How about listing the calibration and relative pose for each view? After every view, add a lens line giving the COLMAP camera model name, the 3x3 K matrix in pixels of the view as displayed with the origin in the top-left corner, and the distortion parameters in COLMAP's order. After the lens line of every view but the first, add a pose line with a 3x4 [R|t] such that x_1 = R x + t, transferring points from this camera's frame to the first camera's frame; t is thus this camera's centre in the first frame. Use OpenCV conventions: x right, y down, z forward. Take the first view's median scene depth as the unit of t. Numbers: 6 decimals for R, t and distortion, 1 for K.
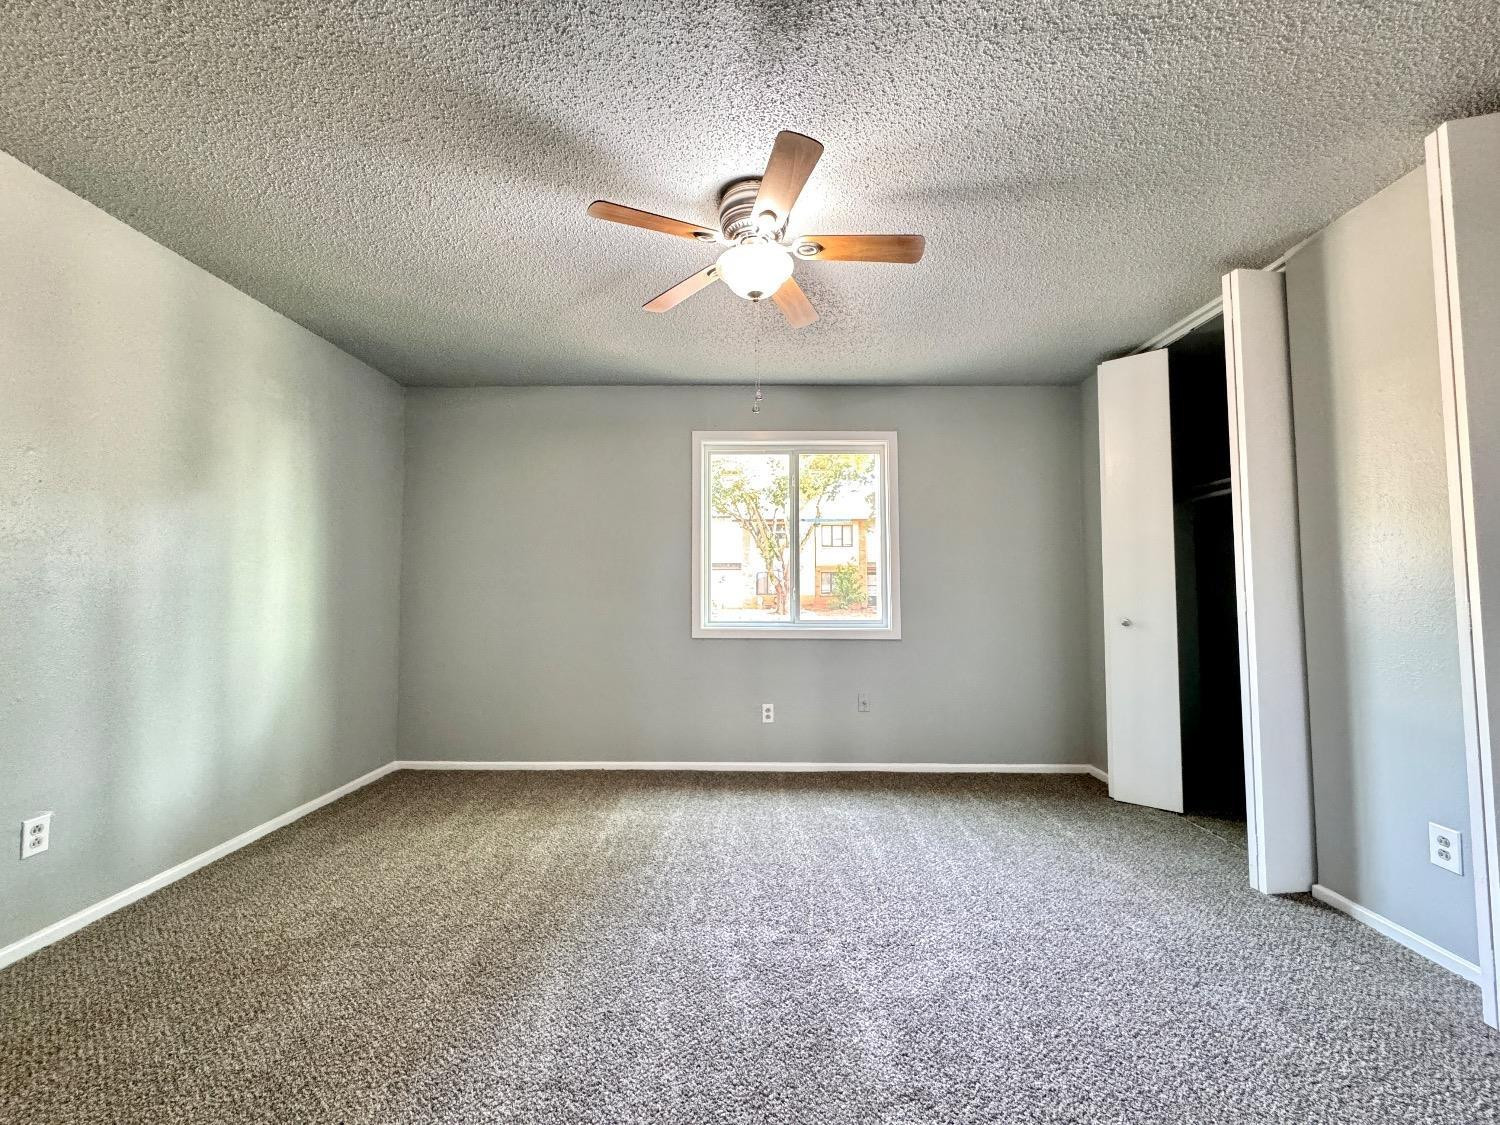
lens RADIAL K [[595.6, 0, 750.1], [0, 595.6, 561.6], [0, 0, 1]] dist [0.000709, -0.000092]
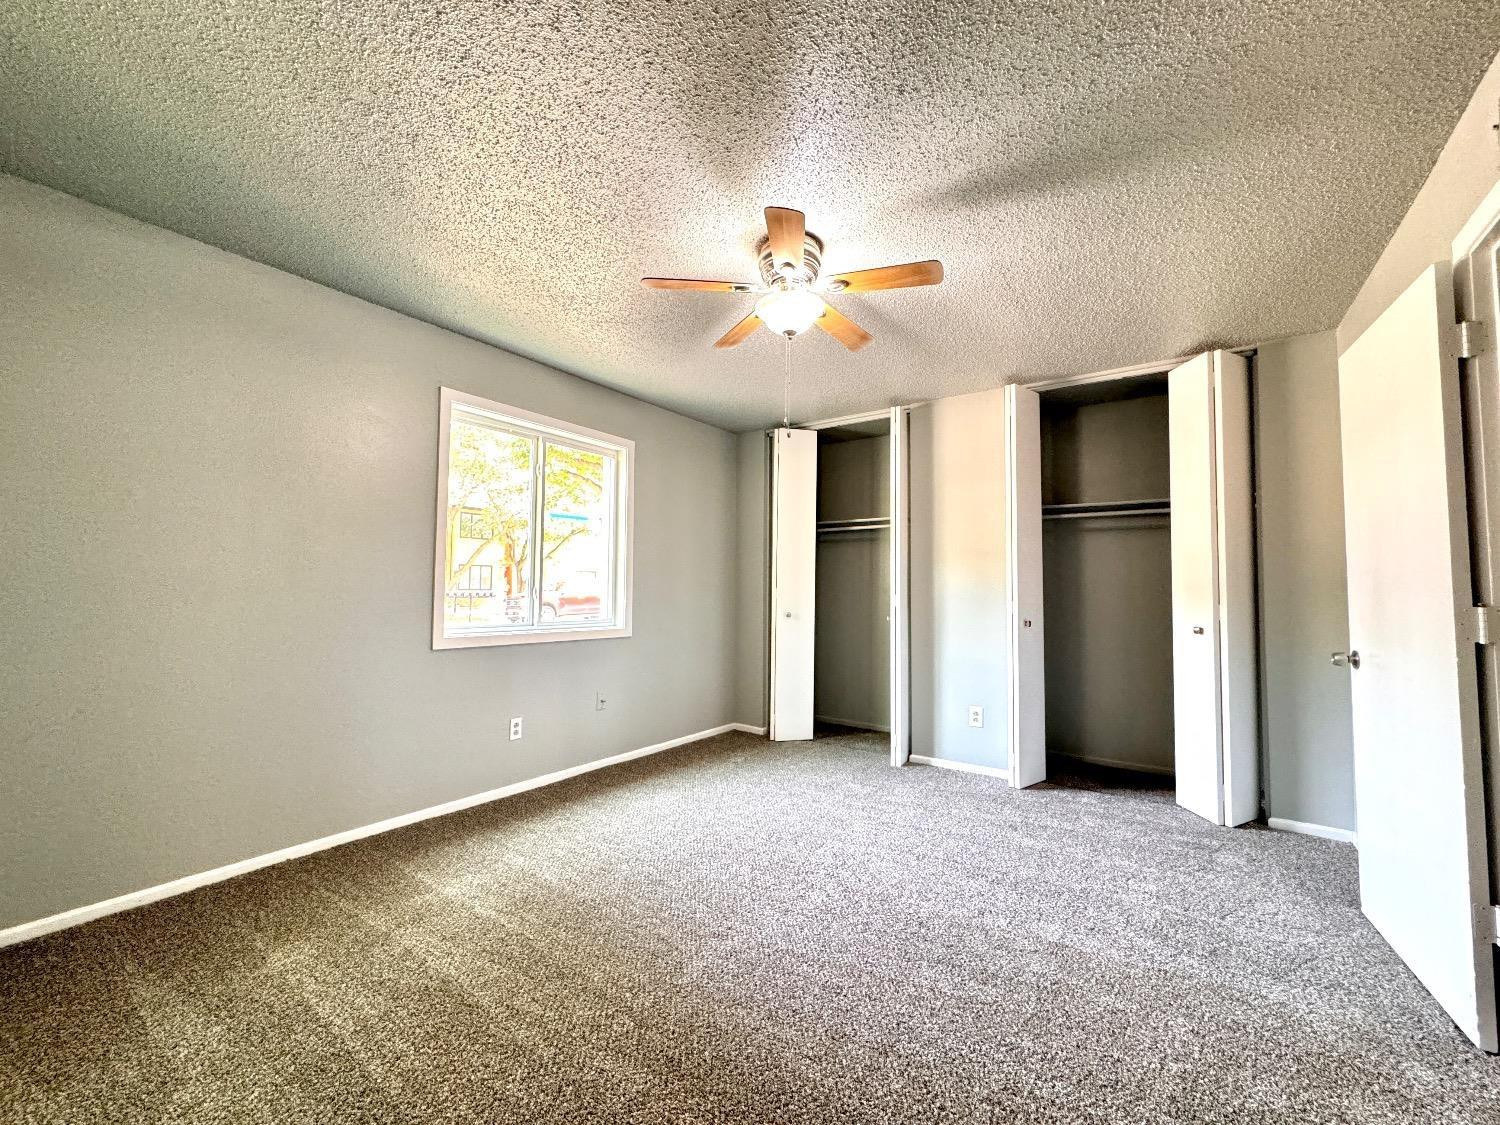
lens RADIAL K [[595.6, 0, 748.8], [0, 595.6, 562.4], [0, 0, 1]] dist [0.000709, -0.000092]
pose [[0.577473, 0.046031, 0.815111, -0.615103], [-0.051932, 0.998458, -0.019594, 0.010026], [-0.814757, -0.031015, 0.578973, 0.263933]]
